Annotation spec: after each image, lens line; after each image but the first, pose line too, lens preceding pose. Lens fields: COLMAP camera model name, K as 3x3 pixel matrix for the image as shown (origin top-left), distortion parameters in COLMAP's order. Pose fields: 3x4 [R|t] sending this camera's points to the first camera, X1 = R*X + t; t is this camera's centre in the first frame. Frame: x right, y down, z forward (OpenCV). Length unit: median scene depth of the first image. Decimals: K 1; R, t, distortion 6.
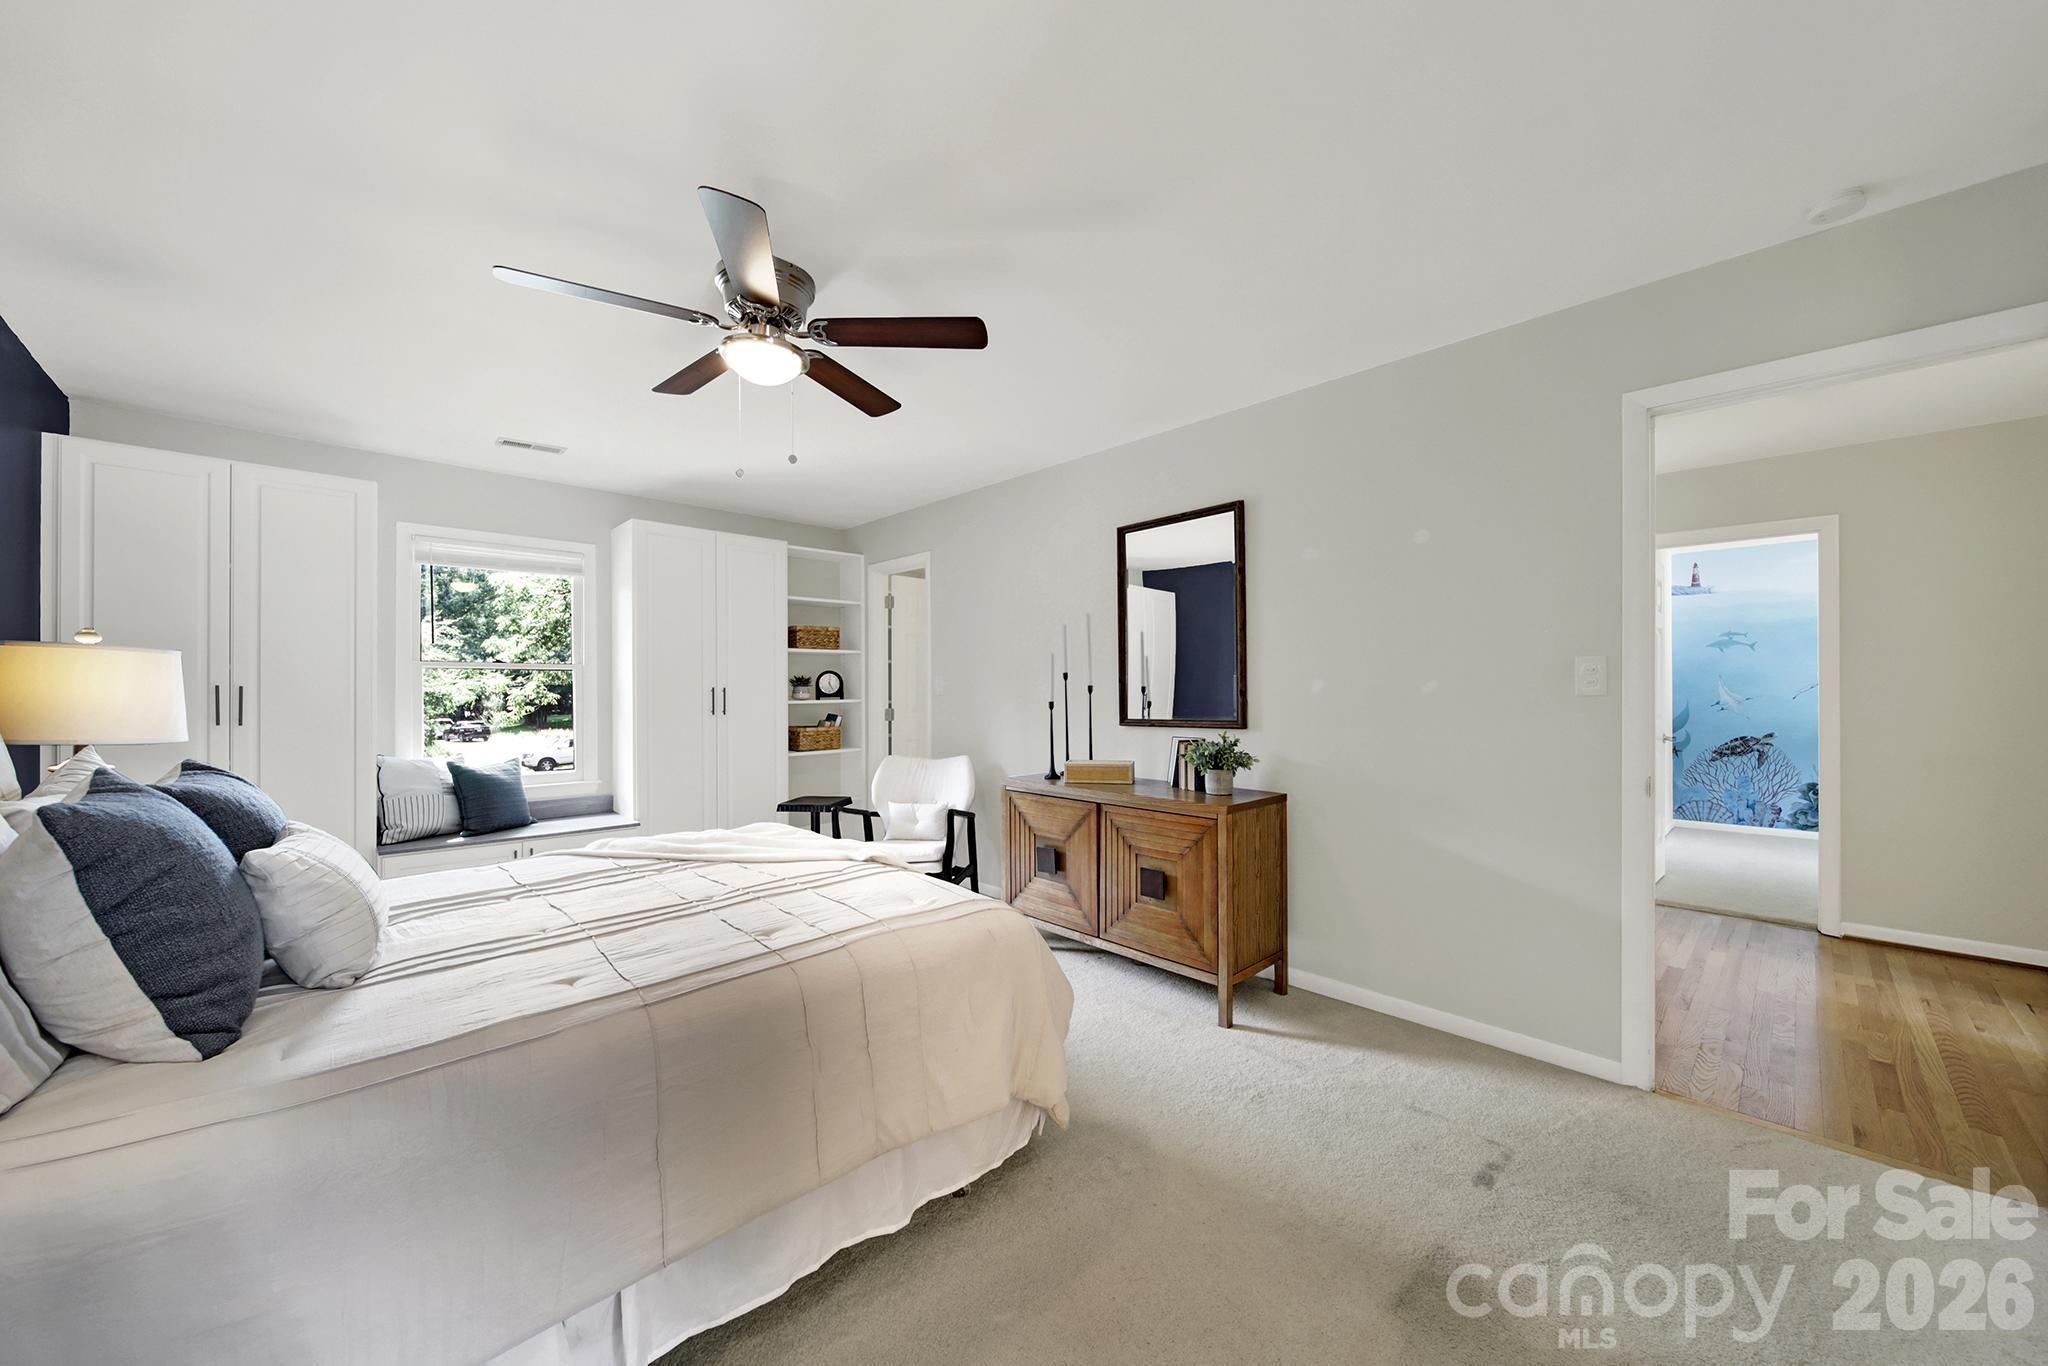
lens RADIAL K [[739.9, 0, 1017.0], [0, 739.9, 673.7], [0, 0, 1]] dist [-0.000743, -0.000148]
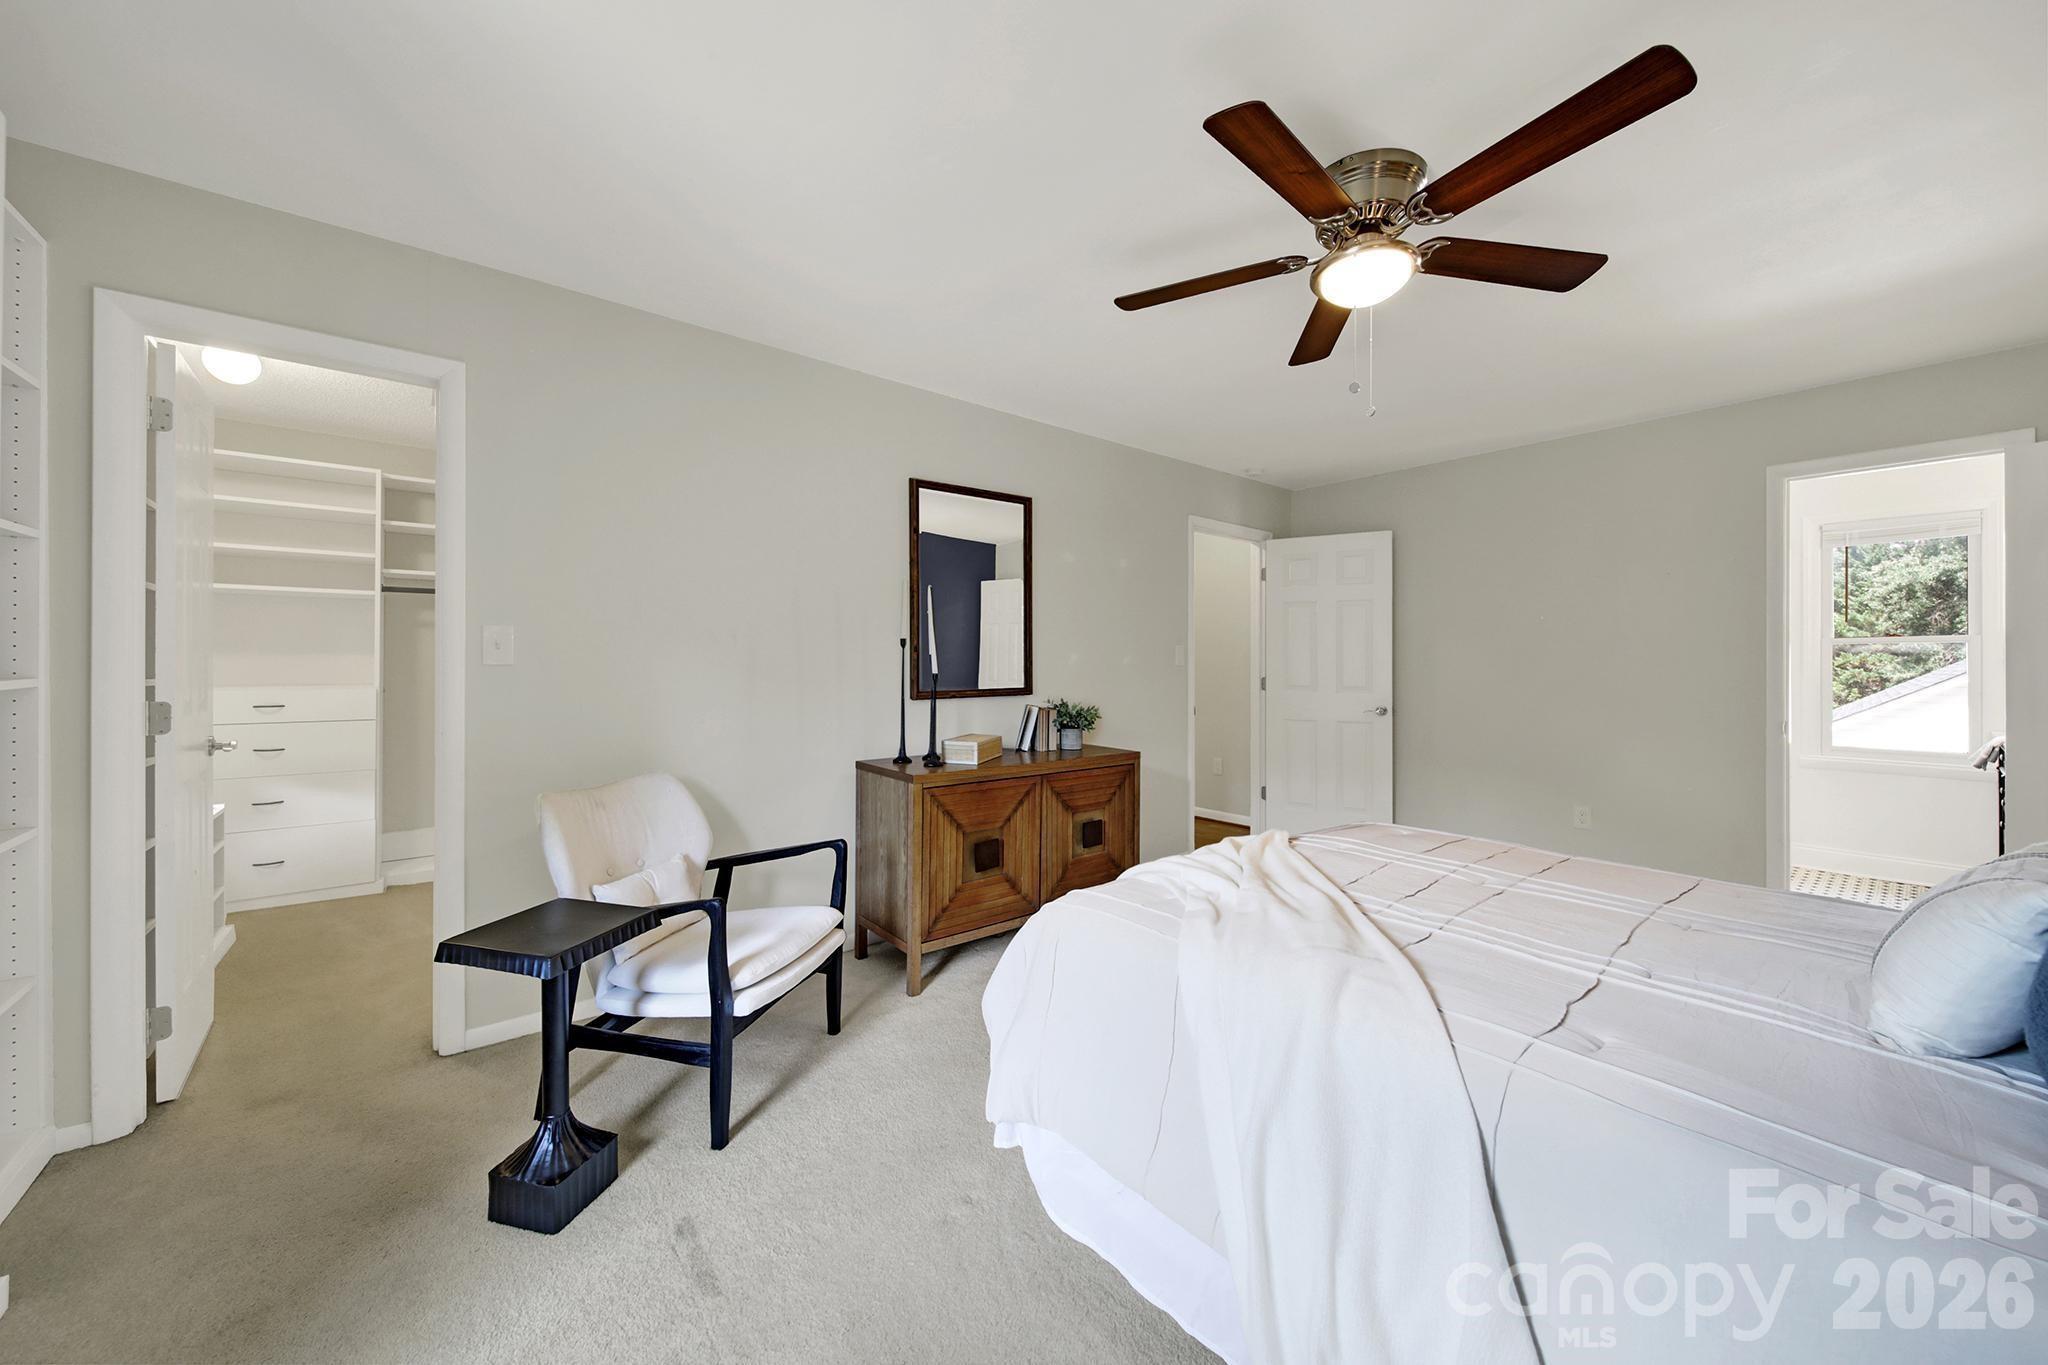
lens RADIAL K [[739.9, 0, 1017.0], [0, 739.9, 673.2], [0, 0, 1]] dist [-0.000743, -0.000148]
pose [[0.146133, -0.000768, 0.989265, -0.834799], [-0.020305, 0.999787, 0.003776, 0.034179], [-0.989057, -0.020639, 0.146086, 0.844242]]
